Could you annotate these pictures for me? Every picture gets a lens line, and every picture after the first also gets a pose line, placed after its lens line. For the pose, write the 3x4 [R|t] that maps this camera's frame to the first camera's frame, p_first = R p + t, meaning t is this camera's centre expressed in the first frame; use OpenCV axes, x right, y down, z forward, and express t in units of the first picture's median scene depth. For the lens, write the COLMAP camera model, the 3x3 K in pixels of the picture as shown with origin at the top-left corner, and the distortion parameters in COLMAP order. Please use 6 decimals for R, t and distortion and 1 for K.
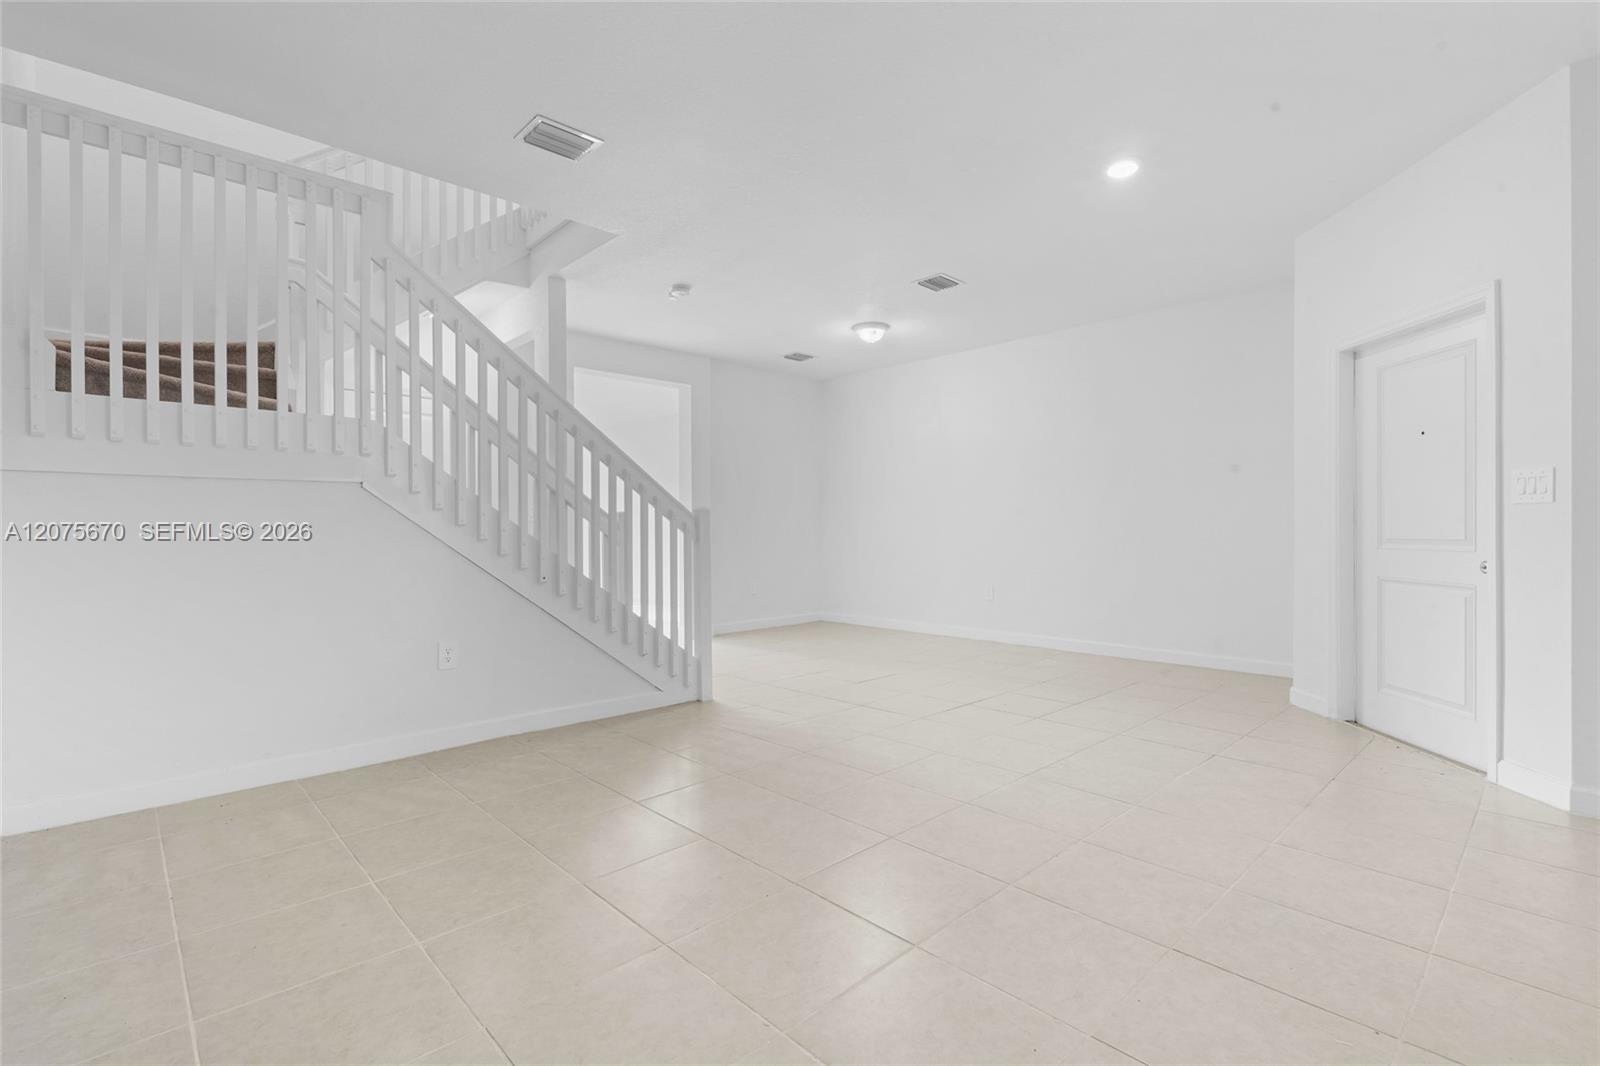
lens RADIAL K [[722.0, 0, 811.2], [0, 722.0, 529.3], [0, 0, 1]] dist [-0.002518, -0.000246]
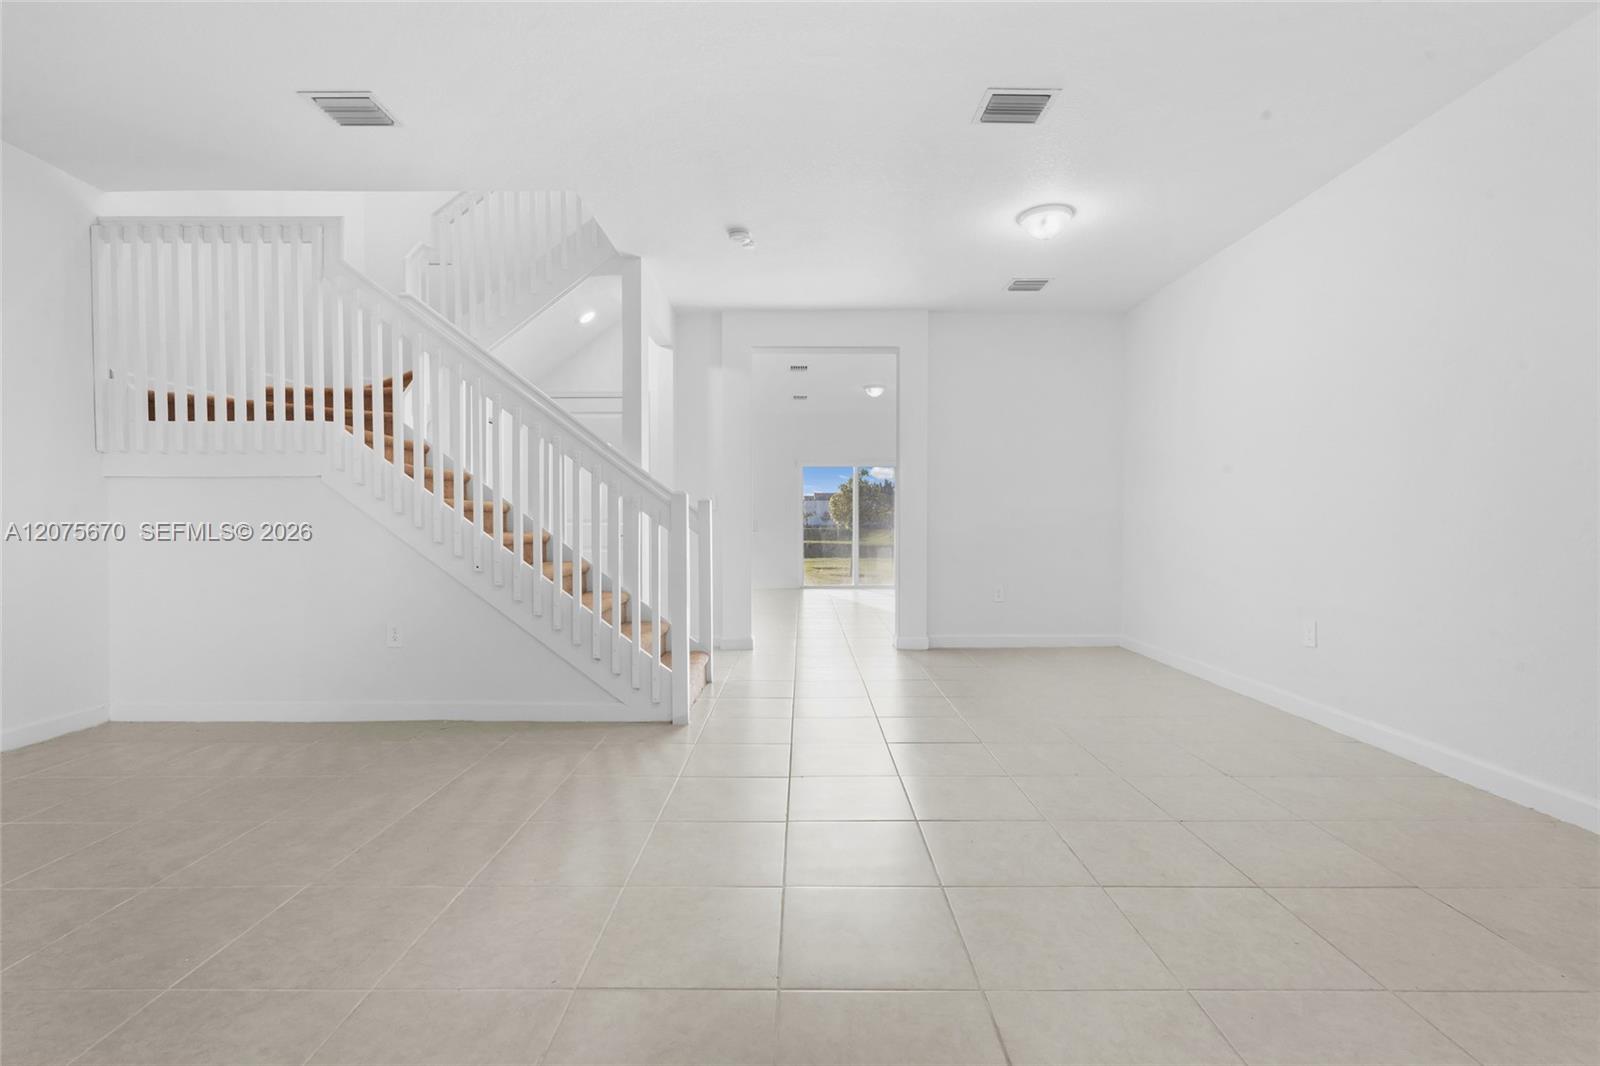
lens RADIAL K [[722.0, 0, 802.6], [0, 722.0, 538.9], [0, 0, 1]] dist [-0.002518, -0.000246]
pose [[0.727116, 0.021615, -0.686174, 0.547723], [-0.002604, 0.999584, 0.028729, -0.001462], [0.686509, -0.019103, 0.726870, 0.517394]]
